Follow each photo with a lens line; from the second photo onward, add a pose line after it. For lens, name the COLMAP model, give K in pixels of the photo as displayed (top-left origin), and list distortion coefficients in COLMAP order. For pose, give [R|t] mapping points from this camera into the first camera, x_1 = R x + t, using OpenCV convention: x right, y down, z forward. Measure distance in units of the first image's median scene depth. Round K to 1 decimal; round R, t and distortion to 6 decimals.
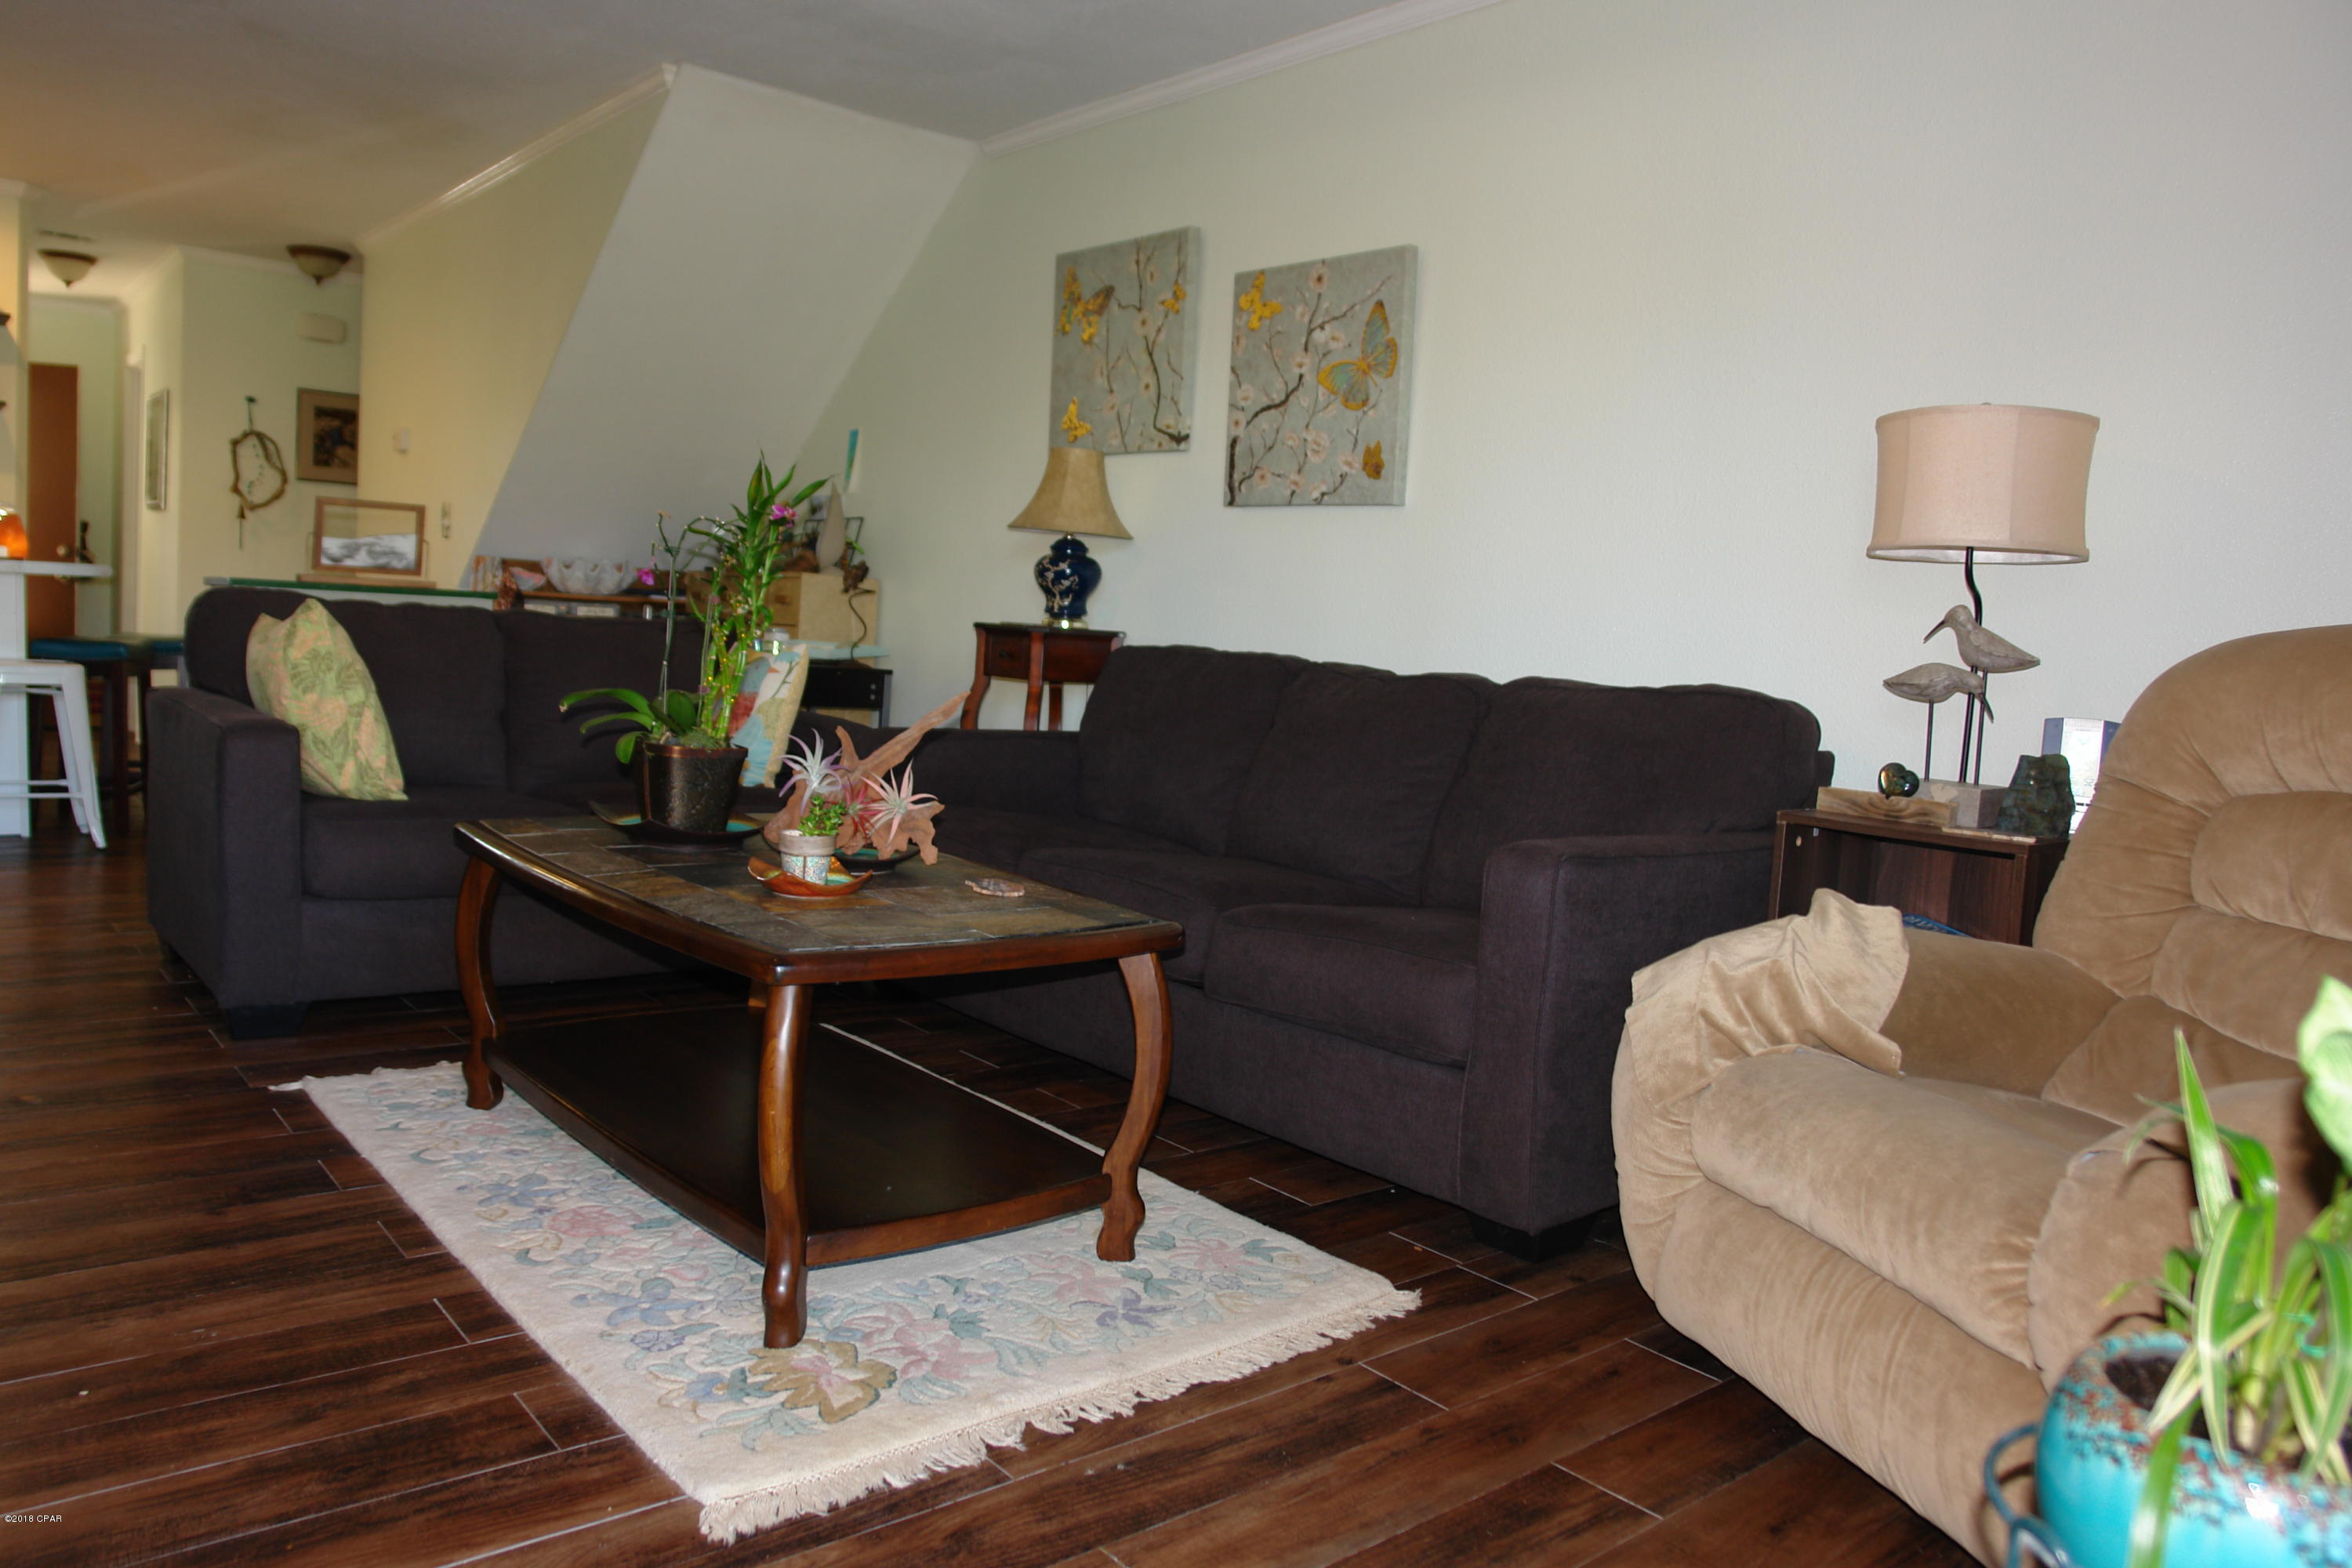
lens RADIAL K [[1633.9, 0, 1167.1], [0, 1633.9, 783.9], [0, 0, 1]] dist [-0.101983, 0.066276]
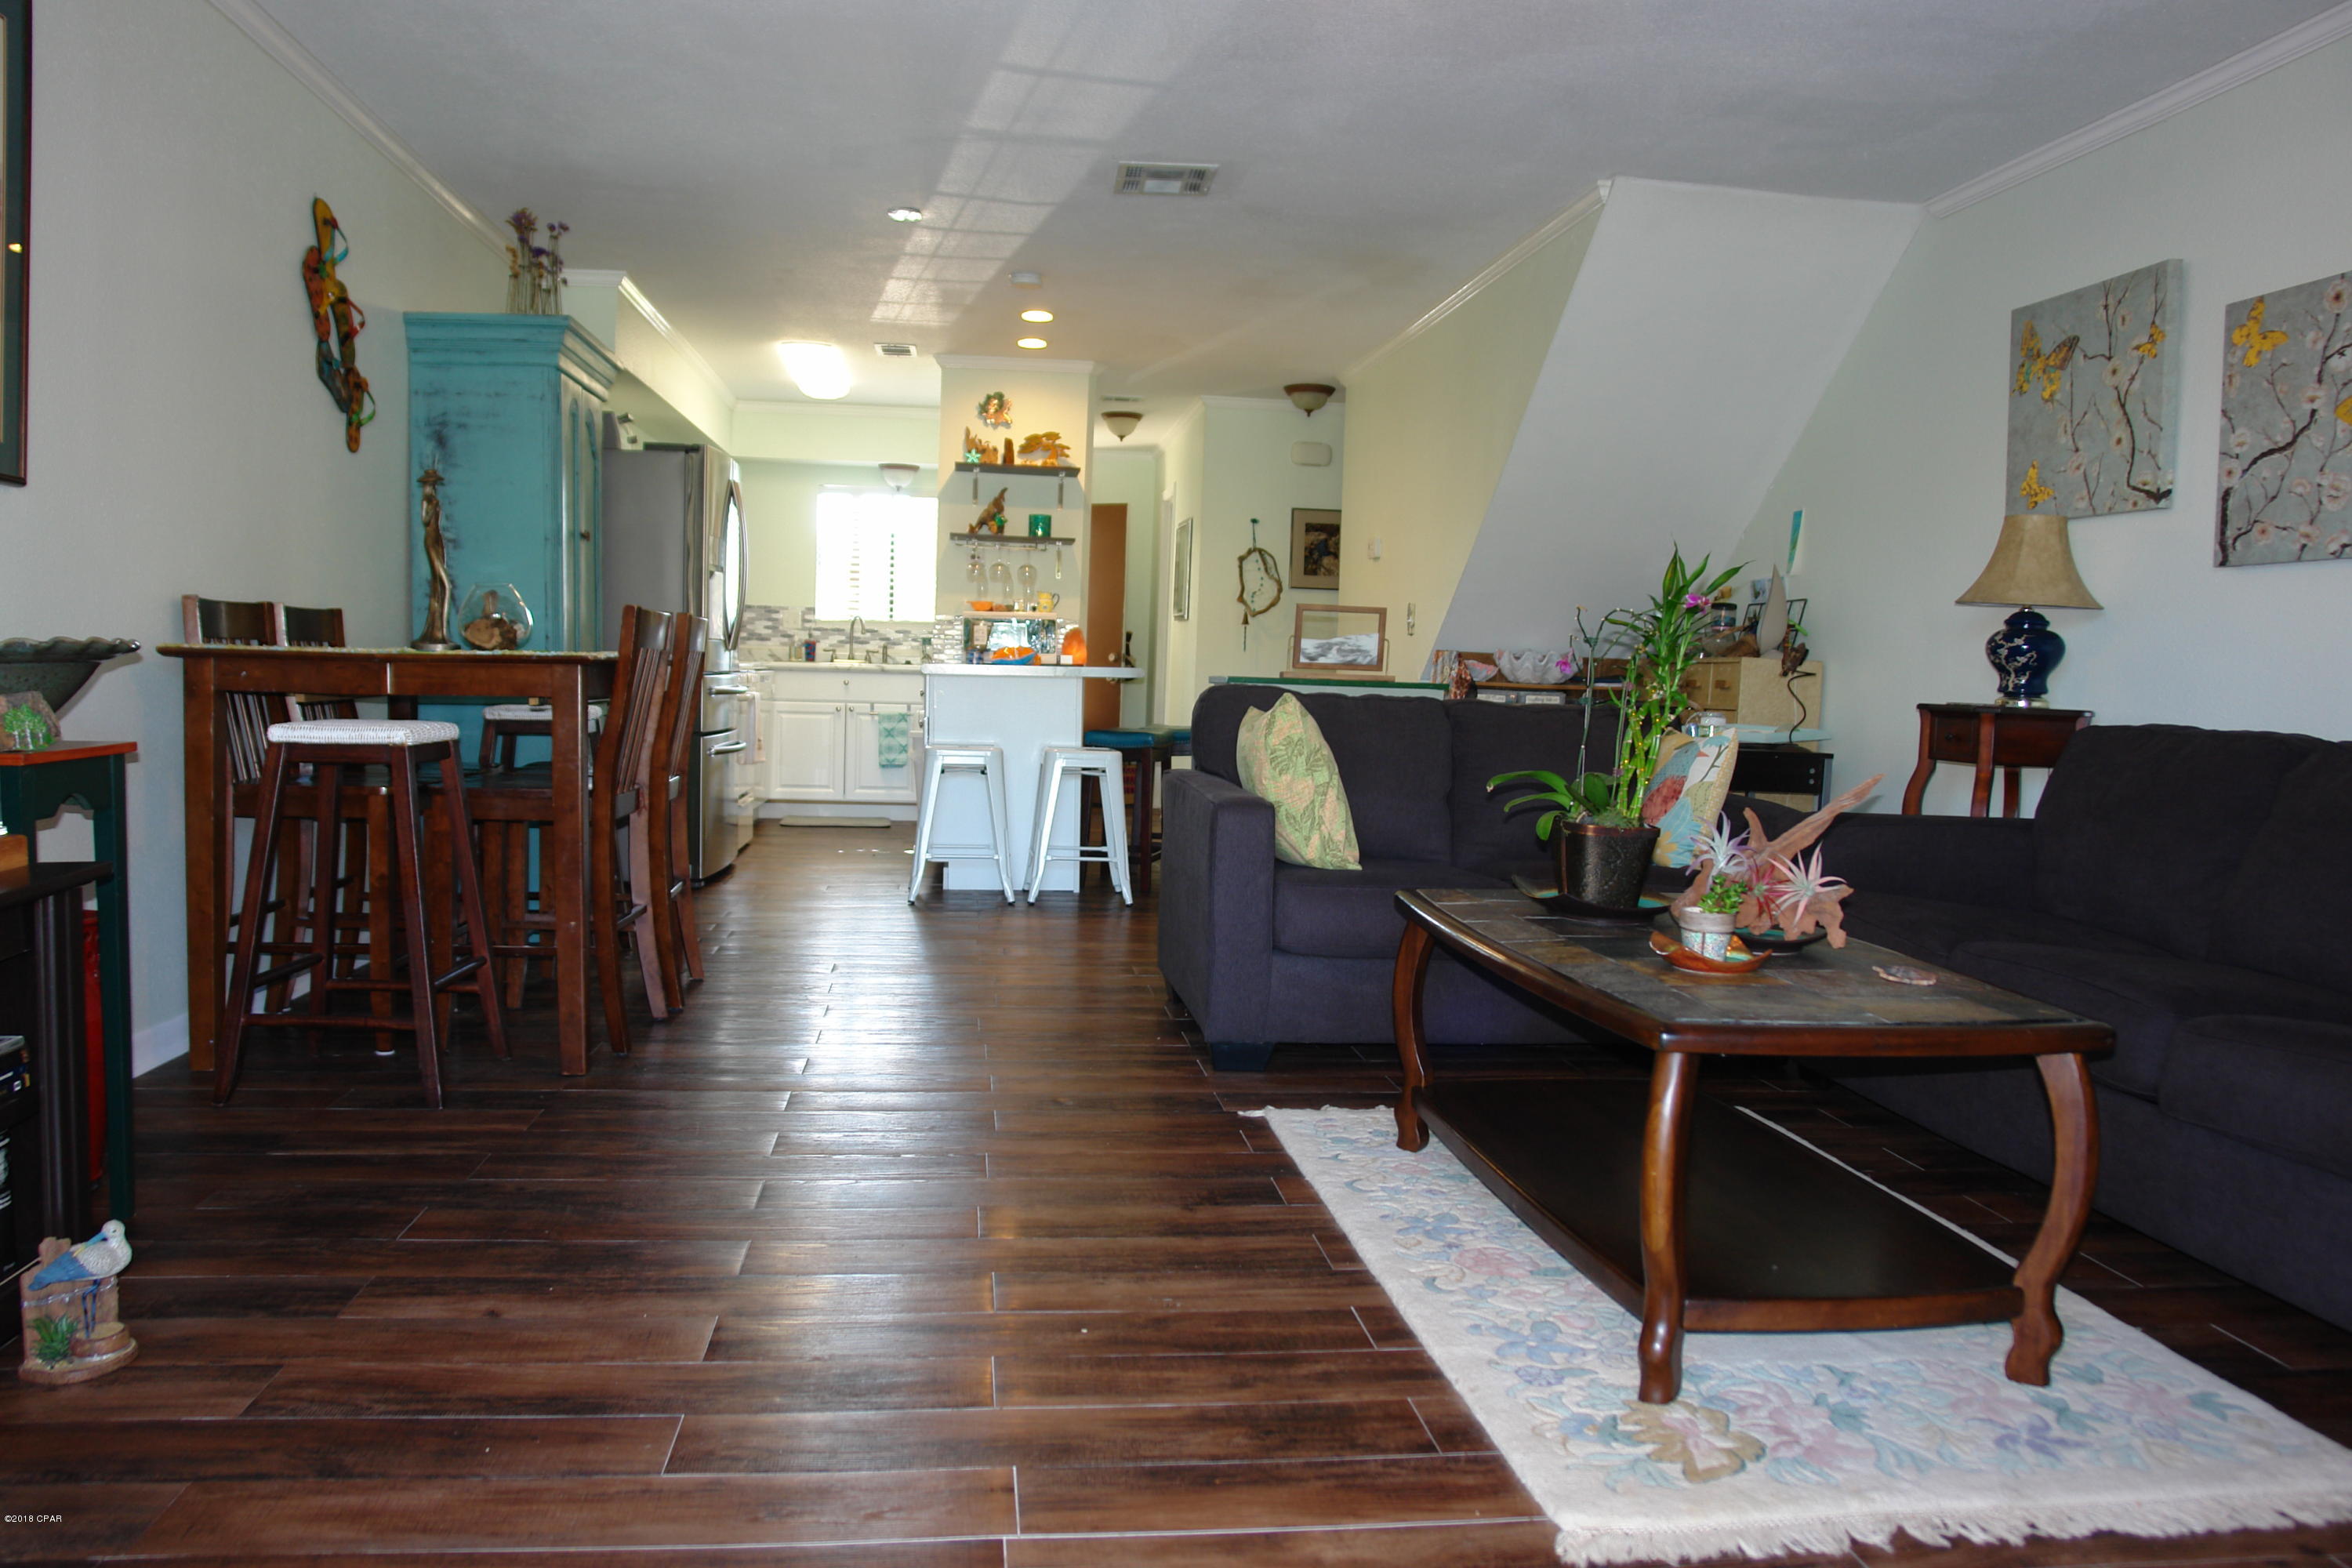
lens RADIAL K [[1633.9, 0, 1167.1], [0, 1633.9, 783.9], [0, 0, 1]] dist [-0.101983, 0.066276]
pose [[0.837987, 0.002616, -0.545685, 0.044039], [-0.031505, 0.998552, -0.043594, 0.004959], [0.544781, 0.053722, 0.836856, -0.041887]]
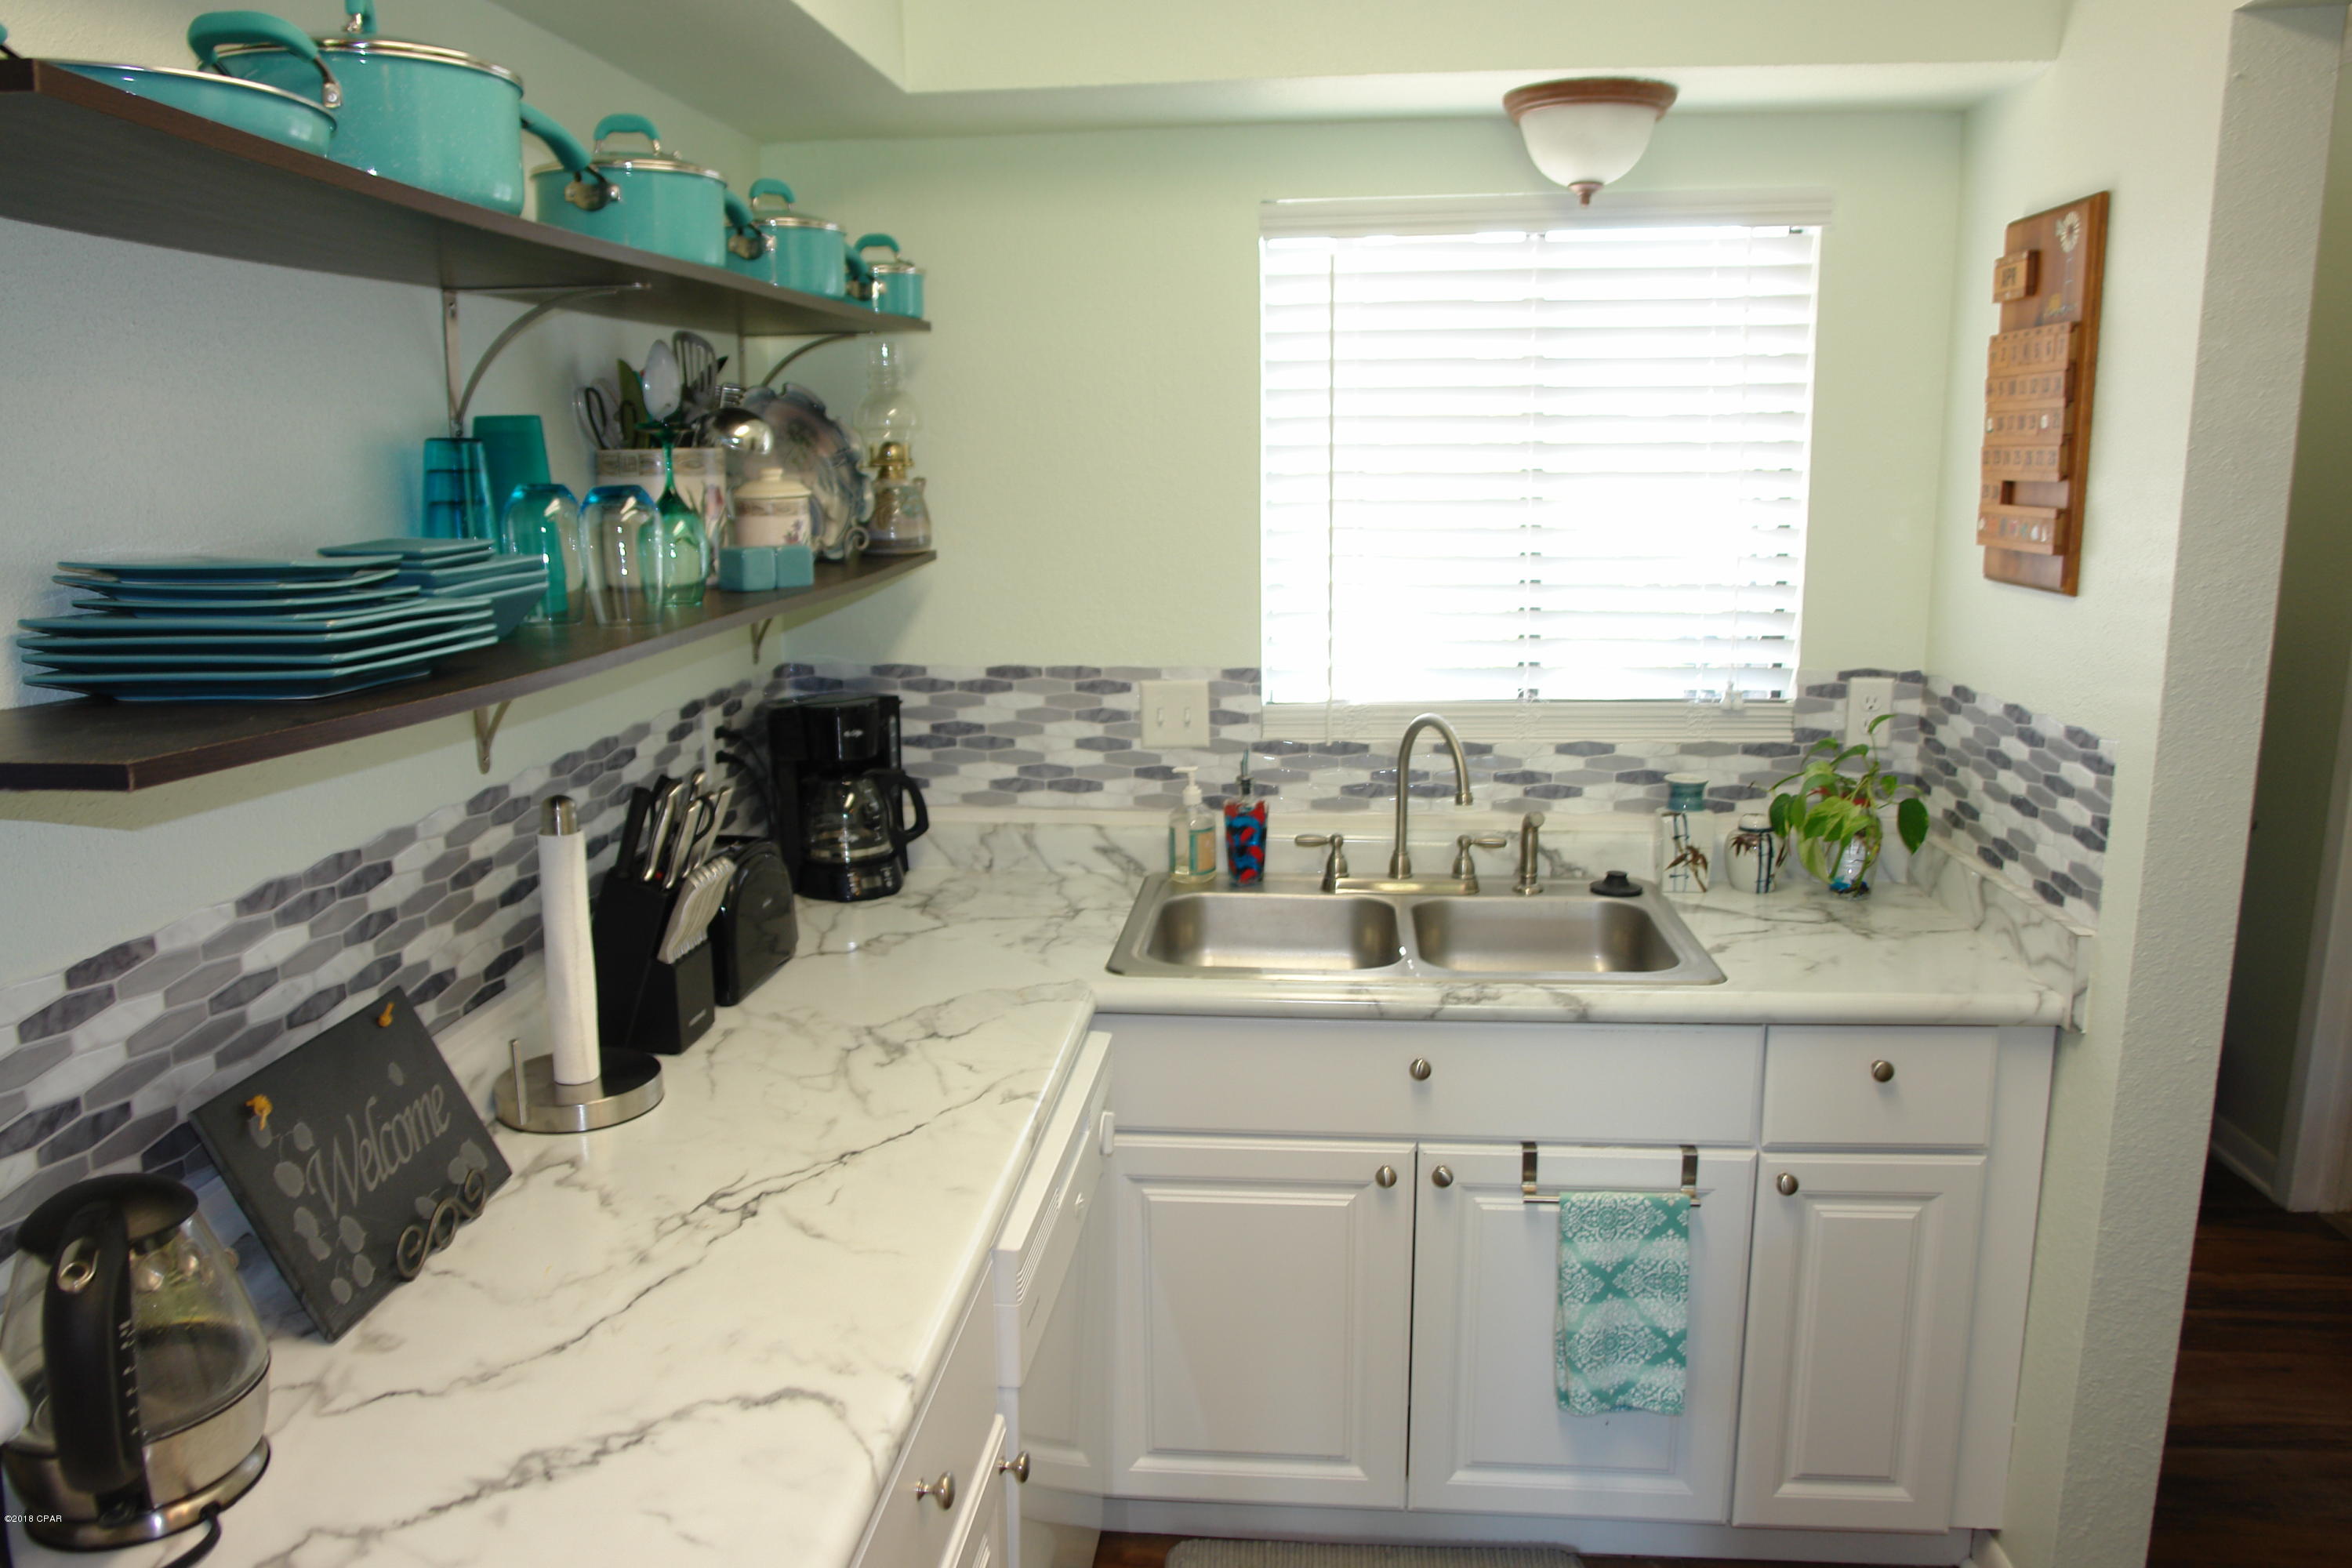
lens RADIAL K [[1633.9, 0, 1167.1], [0, 1633.9, 783.9], [0, 0, 1]] dist [-0.101983, 0.066276]
pose [[0.693316, 0.072763, -0.716951, -2.039014], [-0.012714, 0.995970, 0.088786, -0.570807], [0.720522, -0.052441, 0.691446, 1.931819]]
